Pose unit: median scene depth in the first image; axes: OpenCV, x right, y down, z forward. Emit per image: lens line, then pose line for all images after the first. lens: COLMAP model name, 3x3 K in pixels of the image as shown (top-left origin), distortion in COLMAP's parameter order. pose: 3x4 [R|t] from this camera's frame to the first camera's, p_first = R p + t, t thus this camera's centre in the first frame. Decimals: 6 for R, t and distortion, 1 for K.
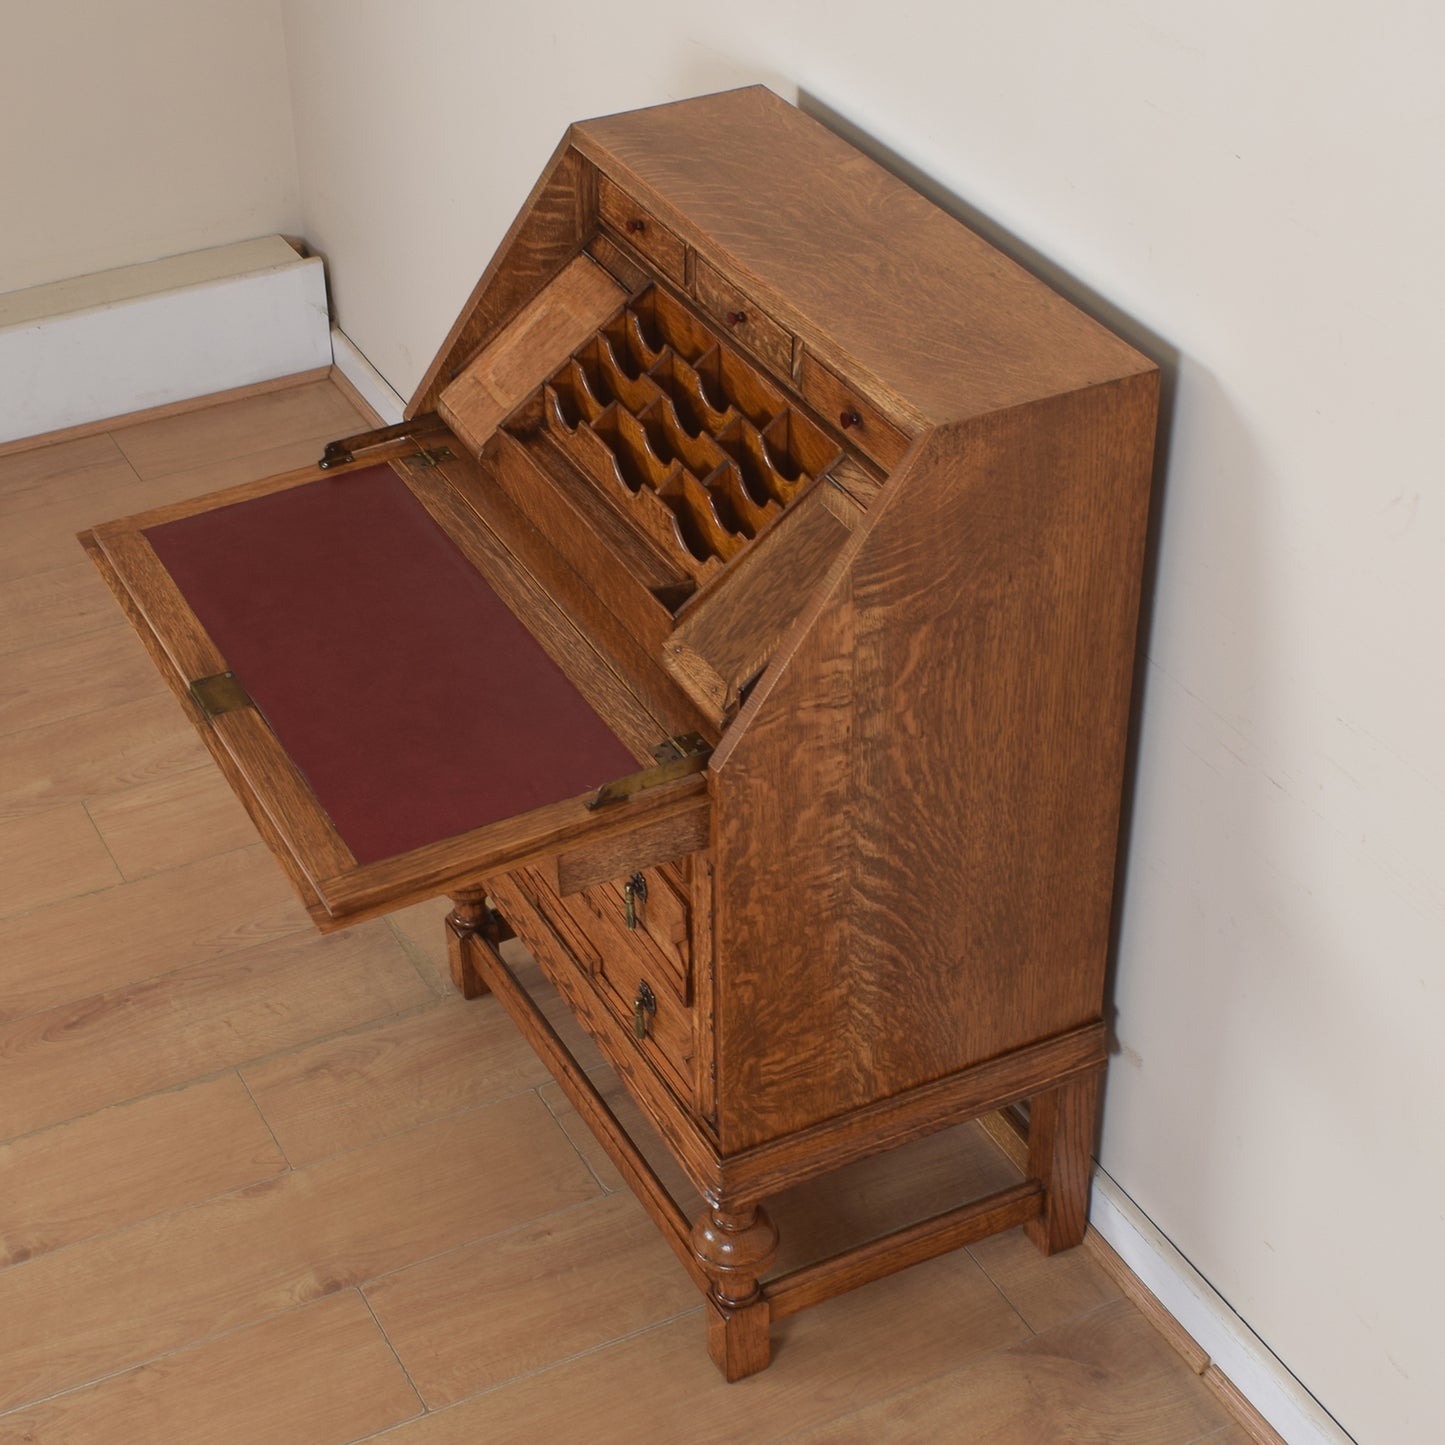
lens RADIAL K [[2750.5, 0, 724.7], [0, 2750.5, 752.9], [0, 0, 1]] dist [-0.057064, -0.172138]
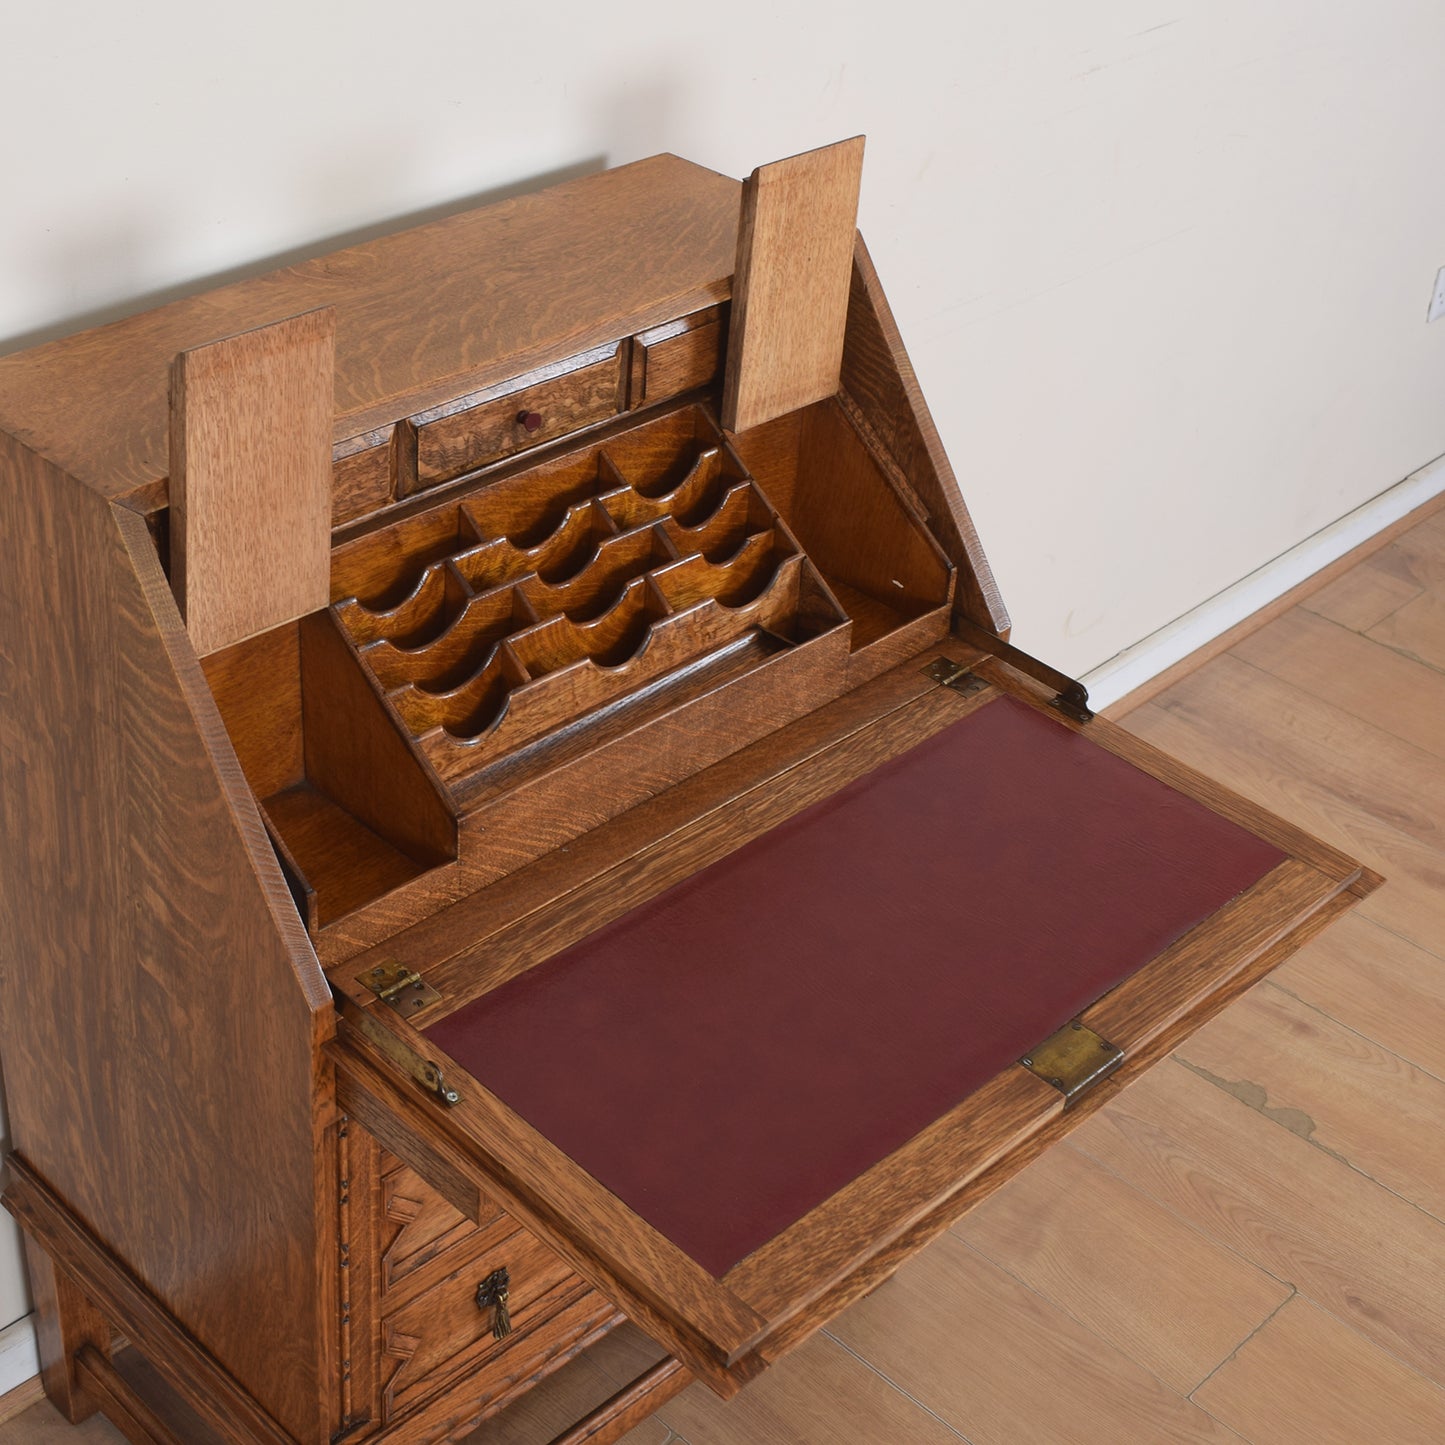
lens RADIAL K [[2286.4, 0, 477.6], [0, 2286.4, 569.5], [0, 0, 1]] dist [-0.099505, 0.004422]
pose [[-0.250833, -0.489192, 0.835329, -0.560957], [0.544535, 0.642142, 0.539570, -0.492613], [-0.800353, 0.590208, 0.105312, 0.966314]]
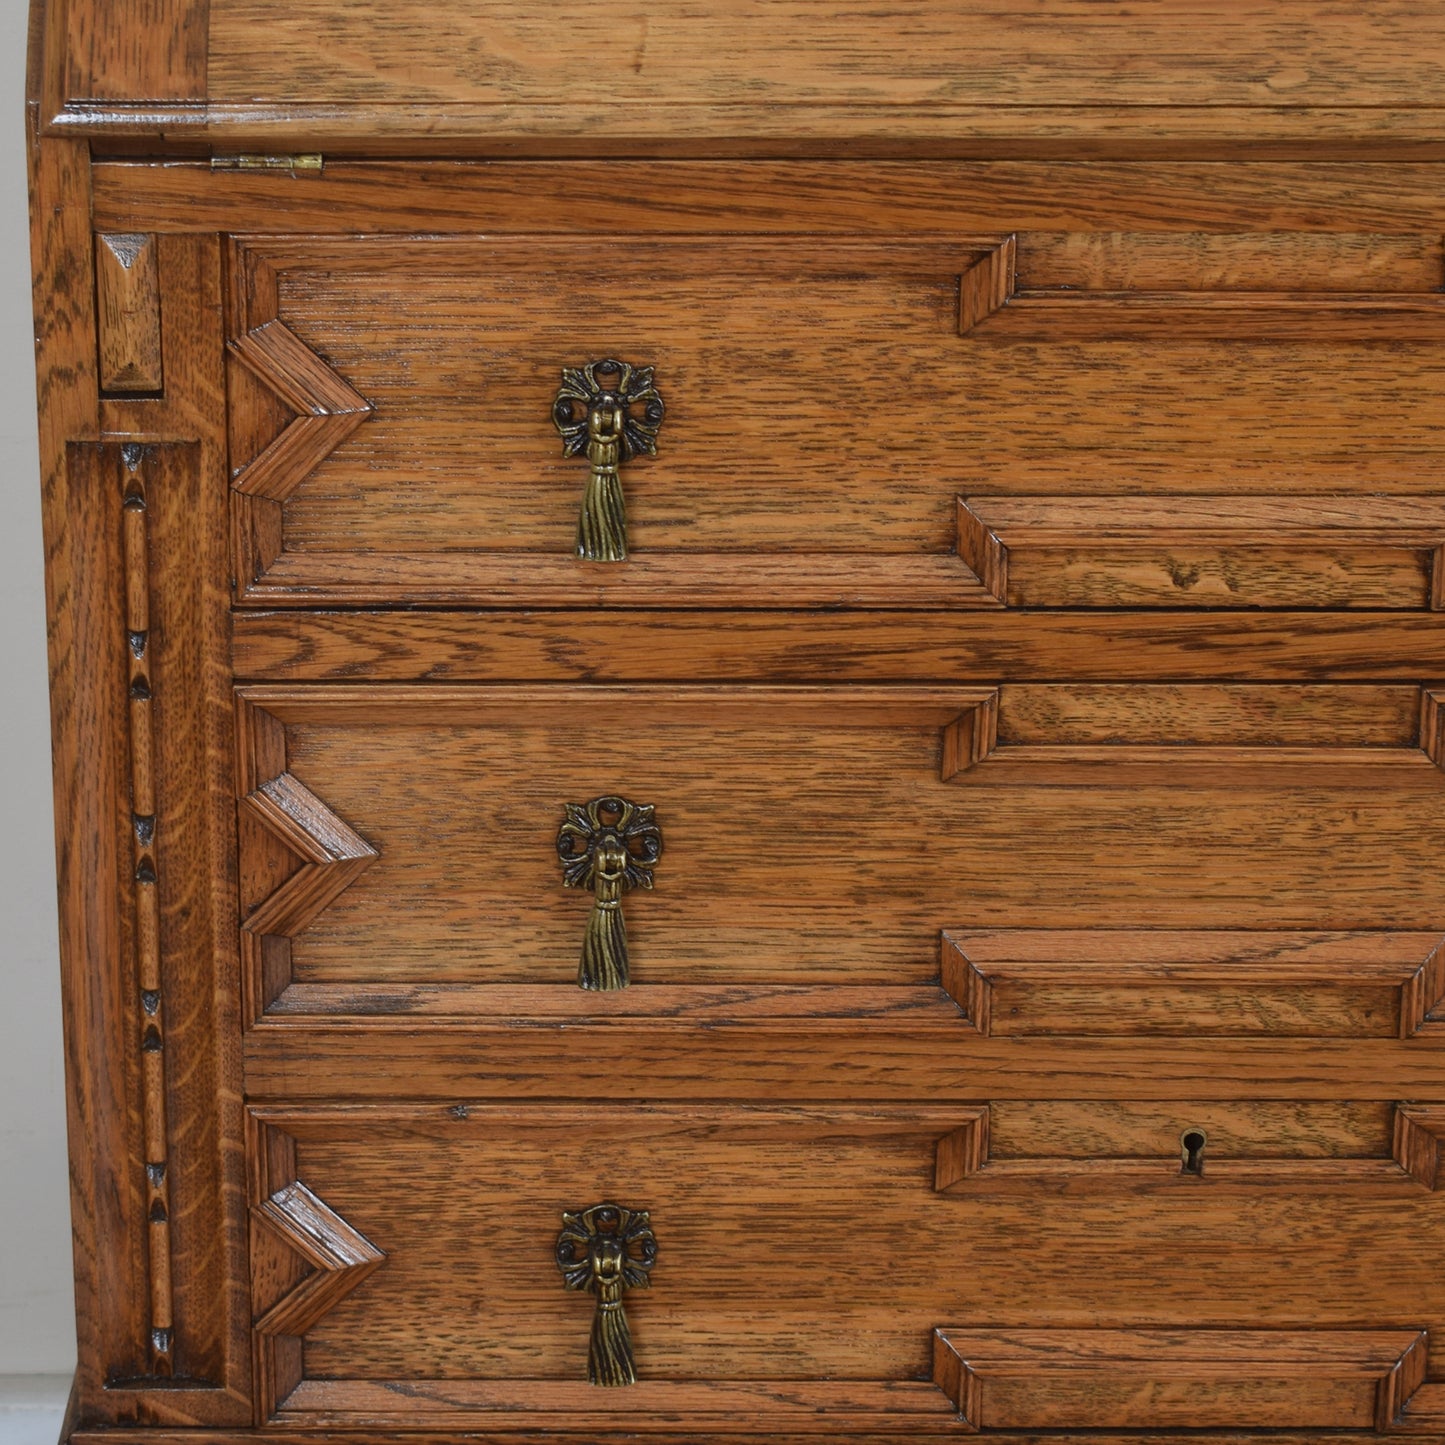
lens RADIAL K [[4775.5, 0, 593.7], [0, 4775.5, 720.5], [0, 0, 1]] dist [-0.048079, 0.196137]
pose [[0.462125, -0.306989, 0.831984, -0.586675], [0.511179, 0.858842, 0.032965, -0.061513], [-0.724663, 0.410059, 0.553819, 0.797055]]
